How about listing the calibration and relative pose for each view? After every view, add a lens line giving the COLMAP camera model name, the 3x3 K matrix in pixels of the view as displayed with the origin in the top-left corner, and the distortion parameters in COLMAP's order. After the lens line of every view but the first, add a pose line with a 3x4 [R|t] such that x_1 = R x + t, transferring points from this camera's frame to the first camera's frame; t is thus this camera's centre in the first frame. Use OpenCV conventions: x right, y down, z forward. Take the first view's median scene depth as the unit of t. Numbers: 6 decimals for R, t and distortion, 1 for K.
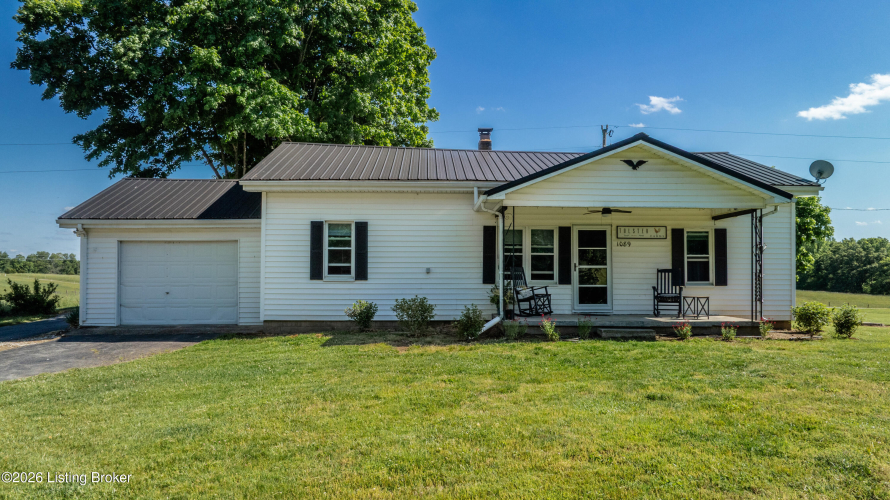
lens RADIAL K [[630.8, 0, 446.1], [0, 630.8, 250.8], [0, 0, 1]] dist [-0.039746, 0.050009]
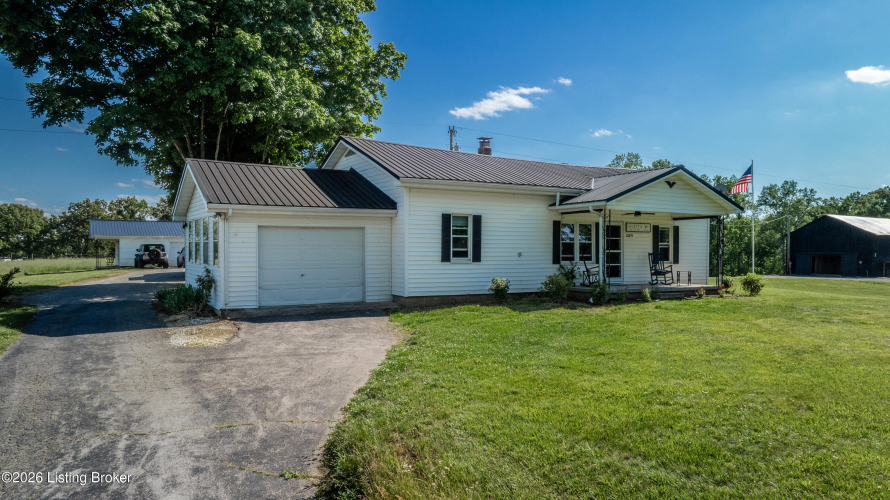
lens RADIAL K [[630.8, 0, 441.5], [0, 630.8, 249.3], [0, 0, 1]] dist [-0.039746, 0.050009]
pose [[0.882157, 0.002103, 0.470951, -0.775196], [-0.018697, 0.999358, 0.030561, -0.015118], [-0.470584, -0.035765, 0.881630, -0.066191]]
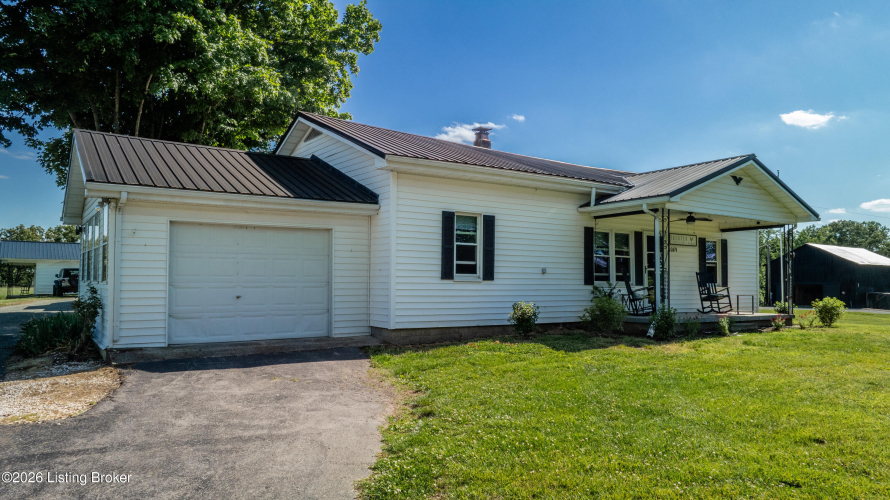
lens RADIAL K [[630.8, 0, 442.8], [0, 630.8, 254.9], [0, 0, 1]] dist [-0.039746, 0.050009]
pose [[0.846966, 0.028008, 0.530909, -0.657895], [-0.024263, 0.999607, -0.014026, 0.024250], [-0.531093, -0.001002, 0.847313, 0.272999]]
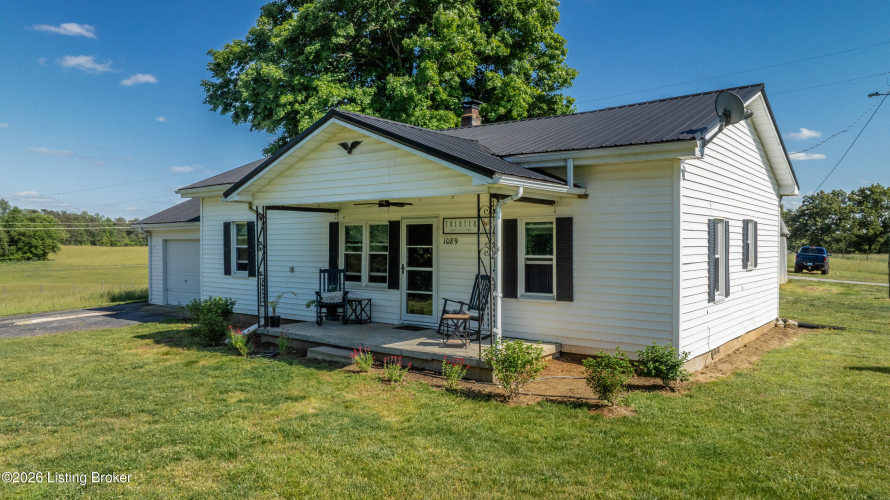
lens RADIAL K [[630.8, 0, 445.7], [0, 630.8, 253.8], [0, 0, 1]] dist [-0.039746, 0.050009]
pose [[0.766300, 0.008160, -0.642431, 0.785850], [0.027378, 0.998596, 0.045340, -0.030615], [0.641899, -0.052332, 0.765001, 0.397738]]
